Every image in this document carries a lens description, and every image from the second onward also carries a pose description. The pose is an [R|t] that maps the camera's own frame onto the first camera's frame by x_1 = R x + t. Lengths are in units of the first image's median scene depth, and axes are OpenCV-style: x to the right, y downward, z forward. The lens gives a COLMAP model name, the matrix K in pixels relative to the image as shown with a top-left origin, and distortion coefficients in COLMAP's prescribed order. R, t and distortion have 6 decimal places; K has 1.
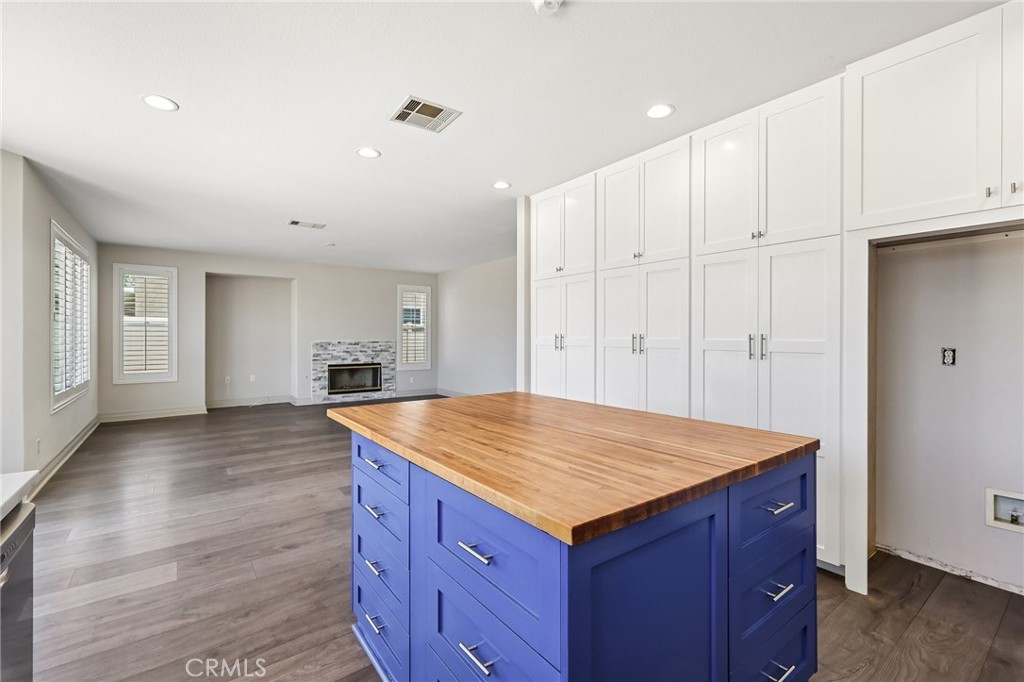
lens RADIAL K [[446.8, 0, 509.5], [0, 446.8, 336.7], [0, 0, 1]] dist [0.001175, 0.001431]
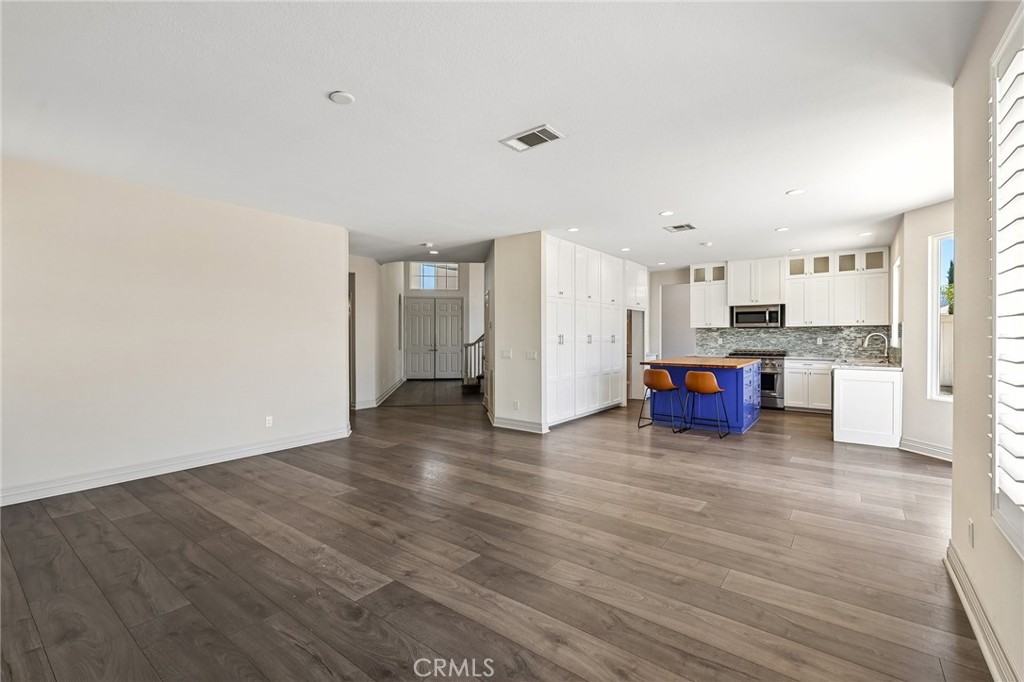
lens RADIAL K [[446.8, 0, 509.7], [0, 446.8, 338.0], [0, 0, 1]] dist [0.001175, 0.001431]
pose [[-0.275741, -0.005385, 0.961217, -0.643765], [0.004357, 0.999967, 0.006852, -0.002058], [-0.961222, 0.006077, -0.275709, 0.767878]]
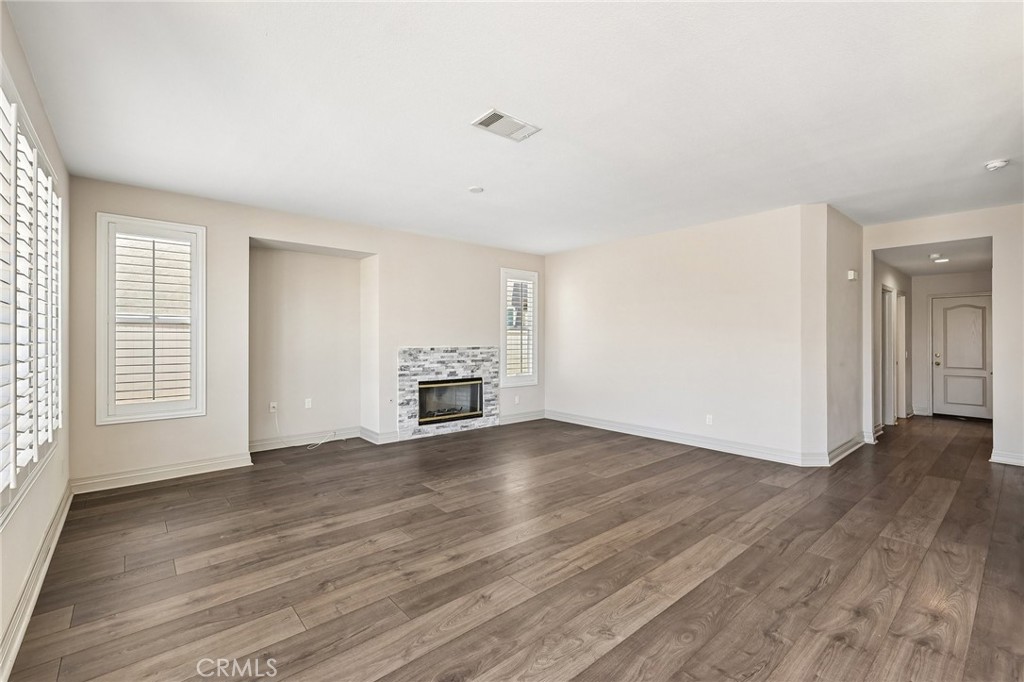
lens RADIAL K [[446.8, 0, 510.3], [0, 446.8, 340.2], [0, 0, 1]] dist [0.001175, 0.001431]
pose [[0.997580, -0.000700, 0.069517, -0.315834], [0.000553, 0.999998, 0.002138, -0.001853], [-0.069519, -0.002095, 0.997578, 0.311939]]
